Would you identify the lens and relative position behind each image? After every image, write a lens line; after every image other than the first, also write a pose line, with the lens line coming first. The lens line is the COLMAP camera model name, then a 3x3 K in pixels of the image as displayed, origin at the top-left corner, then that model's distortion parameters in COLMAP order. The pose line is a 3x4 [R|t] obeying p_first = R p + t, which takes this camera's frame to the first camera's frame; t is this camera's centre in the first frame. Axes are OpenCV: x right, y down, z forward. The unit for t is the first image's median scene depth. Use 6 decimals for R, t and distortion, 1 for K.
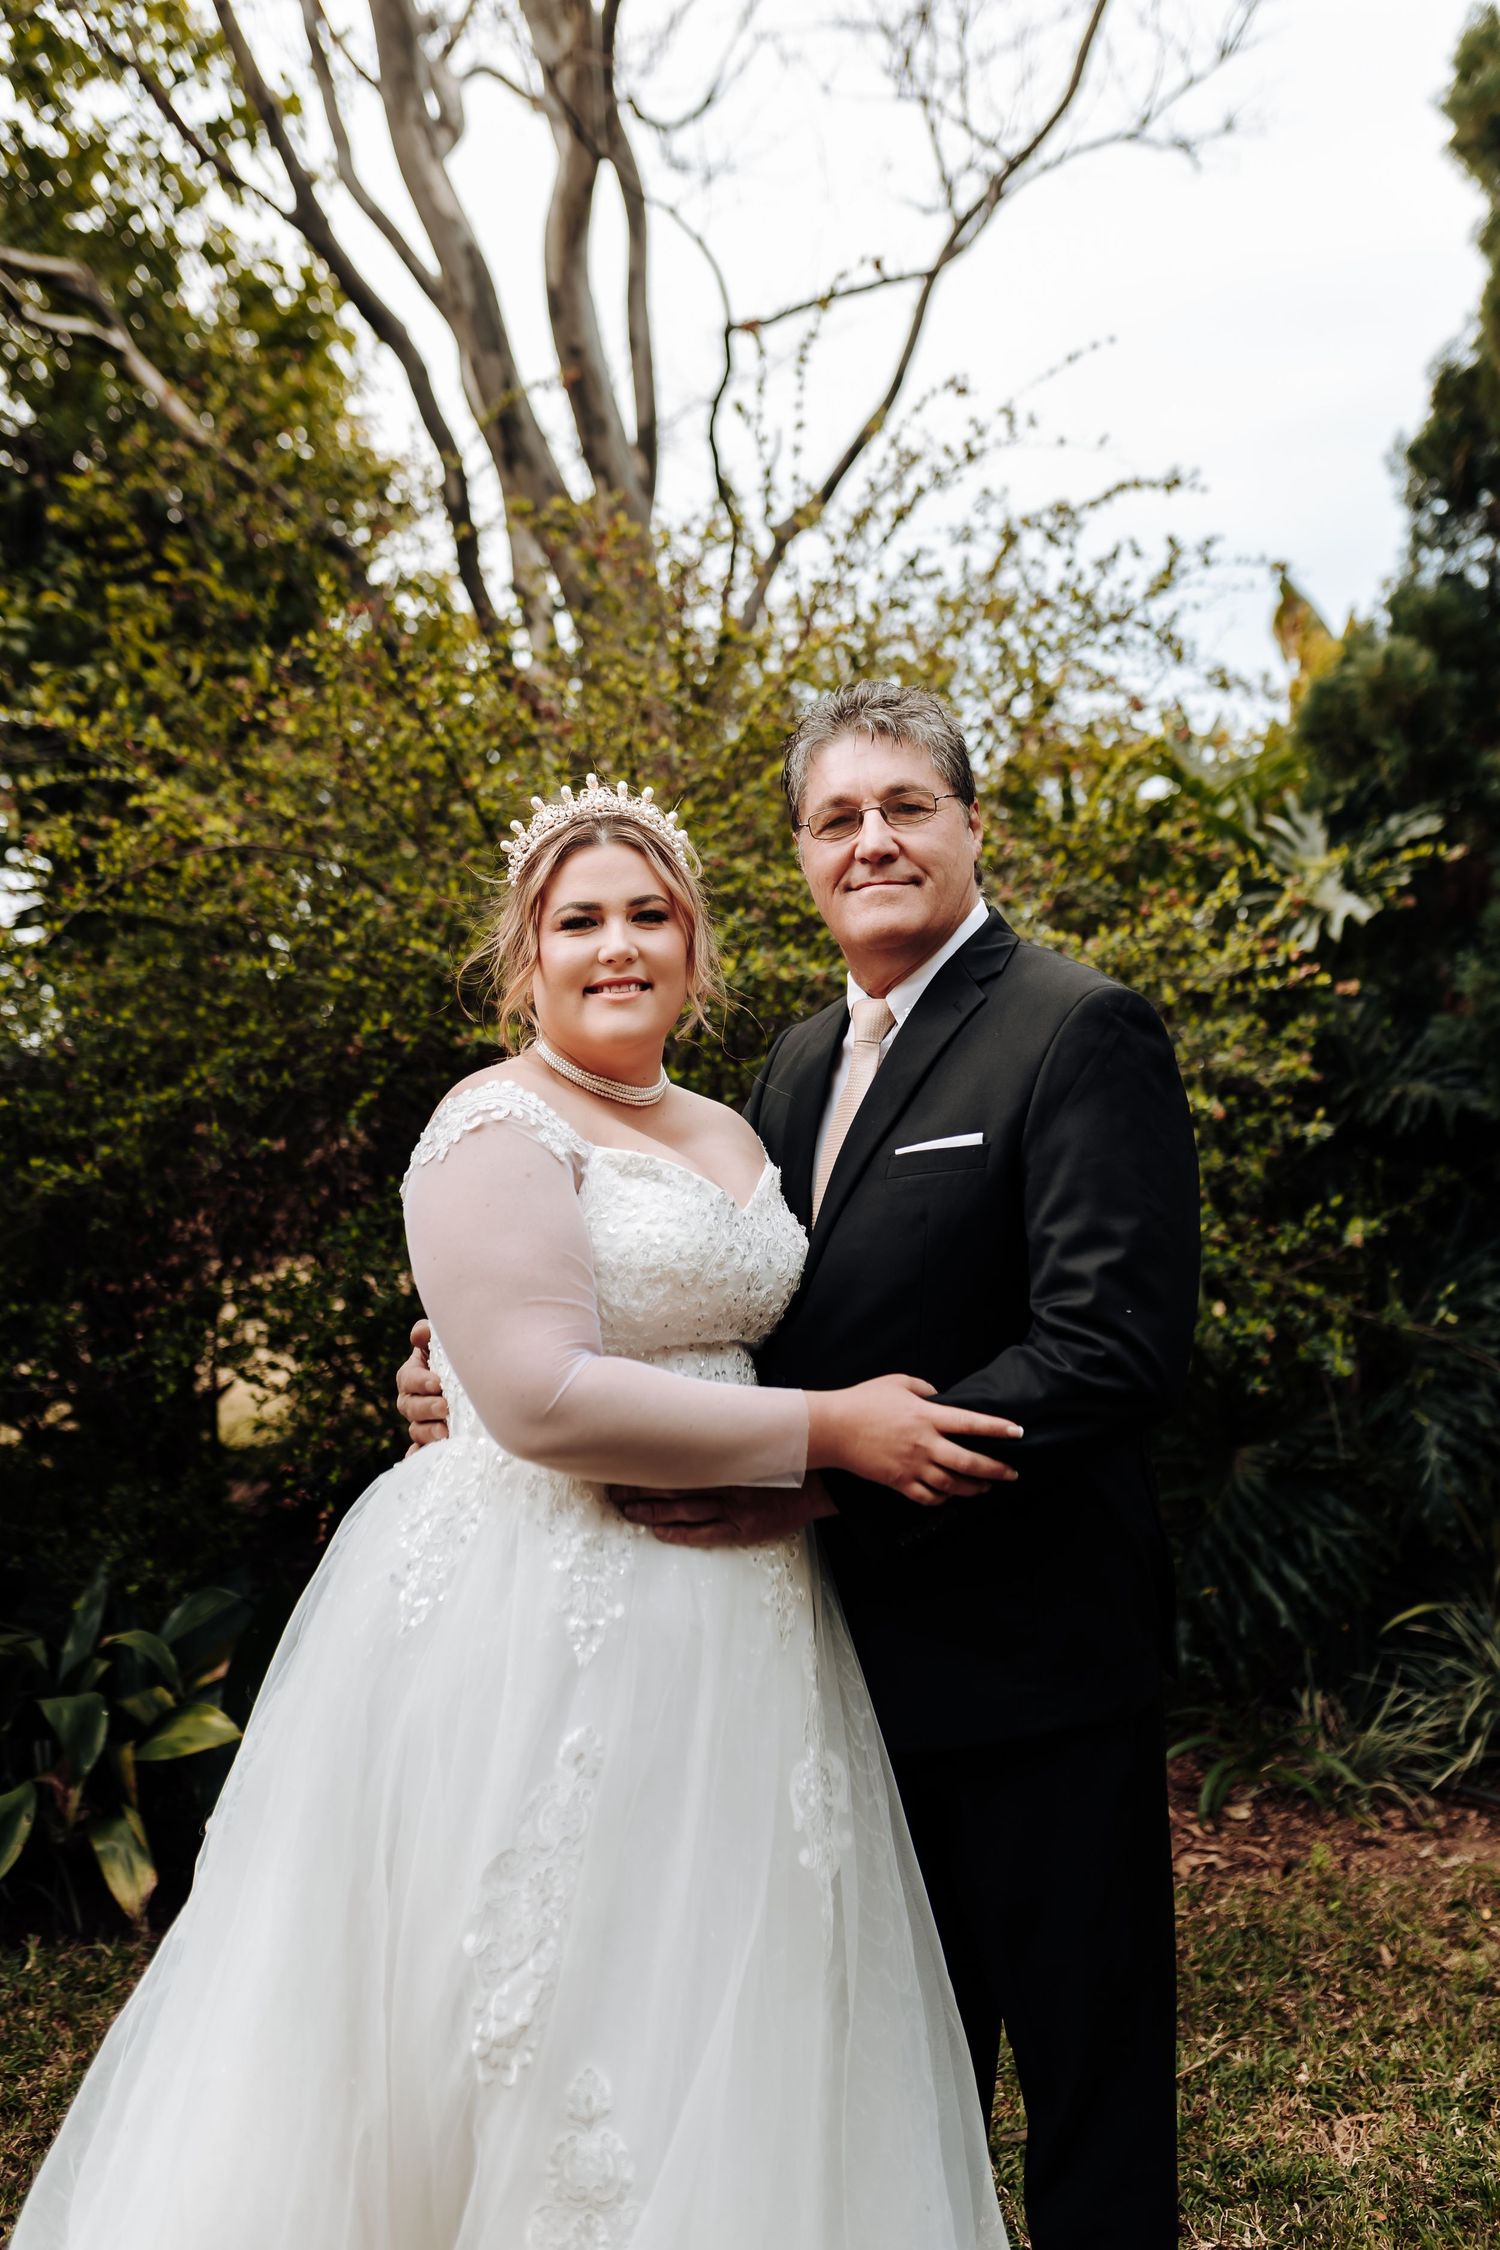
lens RADIAL K [[2119.2, 0, 750.0], [0, 2119.2, 1125.0], [0, 0, 1]] dist [0.003281, -0.003882]
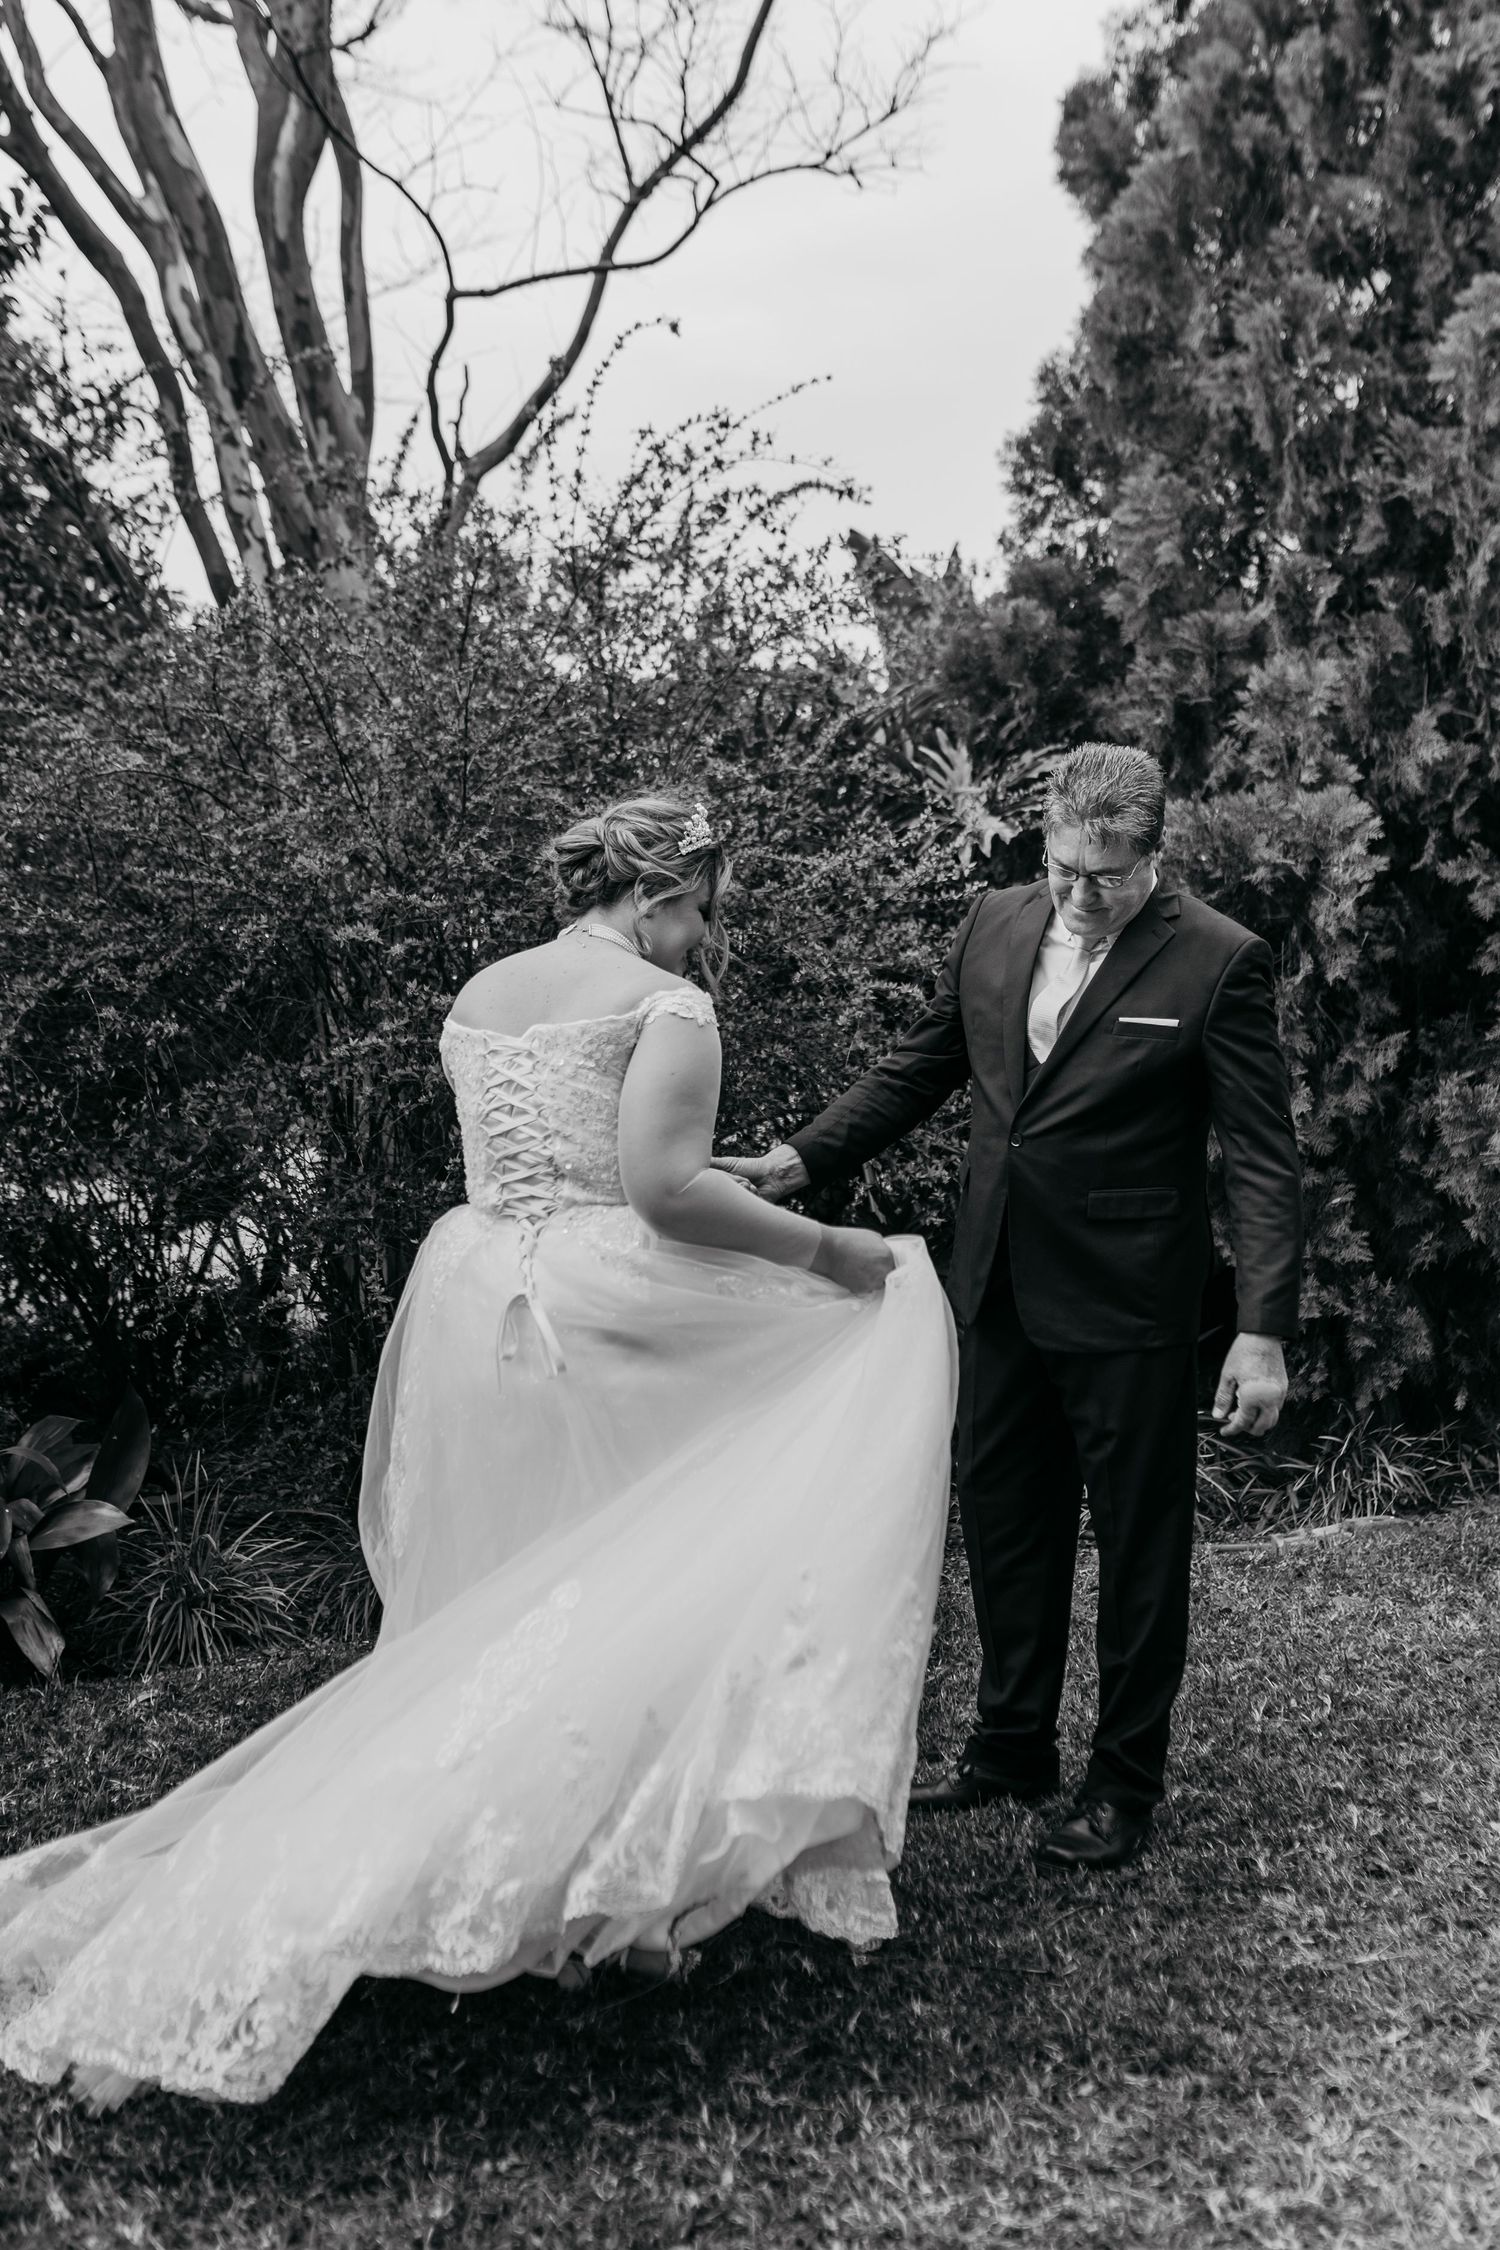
lens RADIAL K [[2284.5, 0, 758.5], [0, 2284.5, 1076.5], [0, 0, 1]] dist [0.047902, 0.000825]
pose [[0.976954, -0.011092, 0.213162, -0.133789], [0.006092, 0.999691, 0.024099, 0.007555], [-0.213363, -0.022245, 0.976720, -0.261698]]
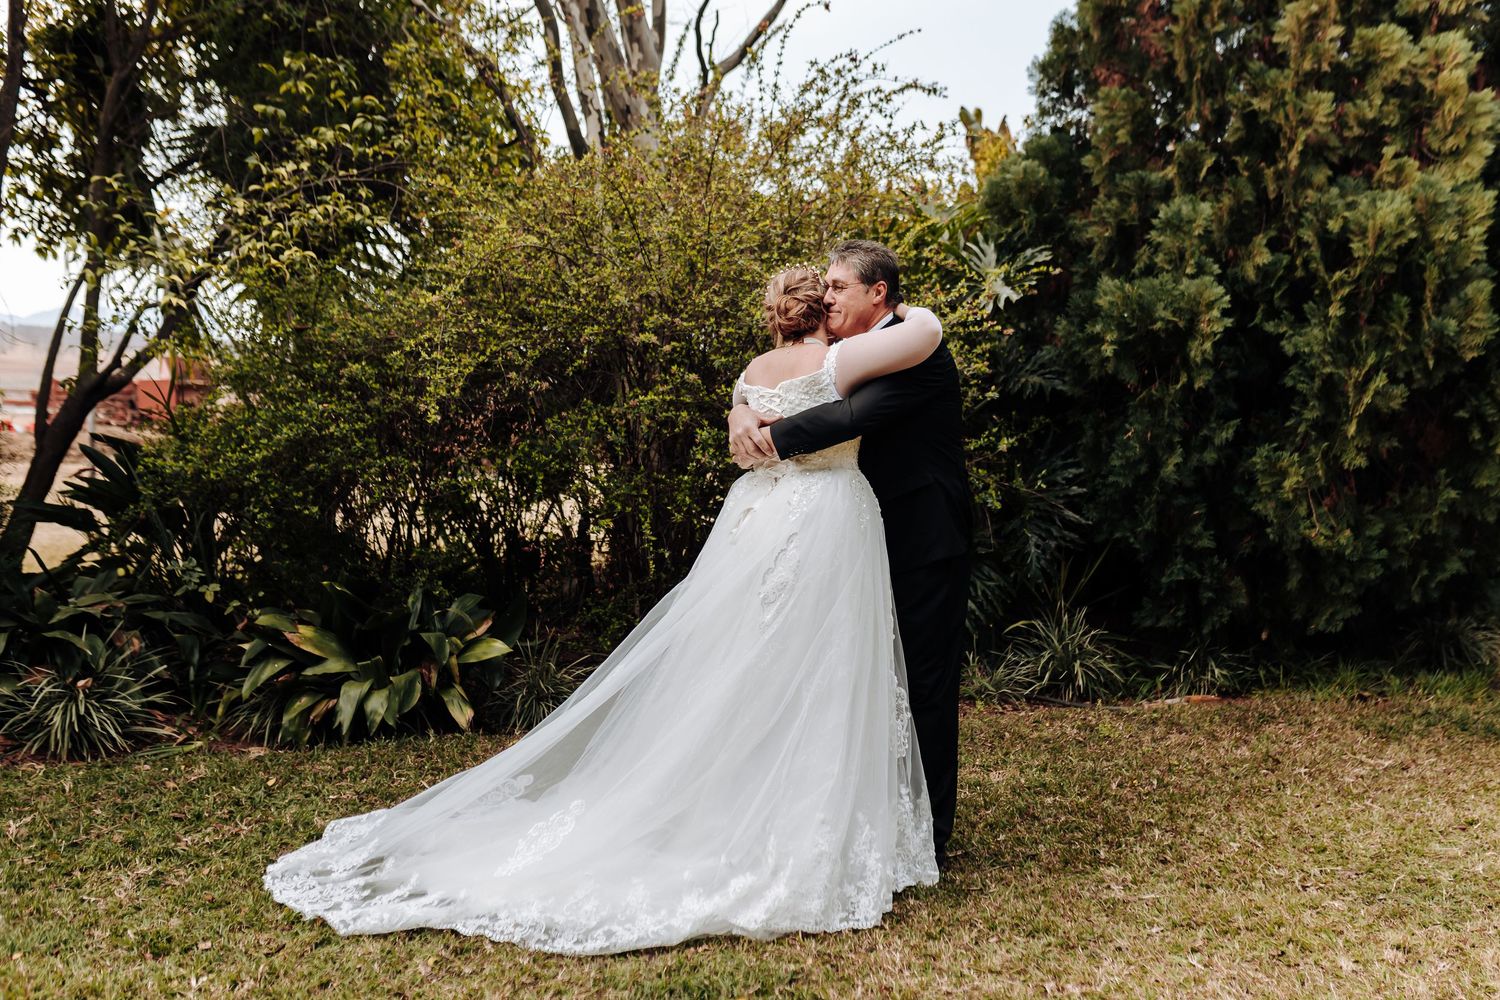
lens RADIAL K [[1425.5, 0, 777.9], [0, 1425.5, 469.6], [0, 0, 1]] dist [-0.003297, 0.014112]
pose [[0.988647, 0.031067, 0.147010, -0.150460], [-0.039011, 0.997913, 0.051465, 0.010162], [-0.145105, -0.056615, 0.987795, -0.393102]]
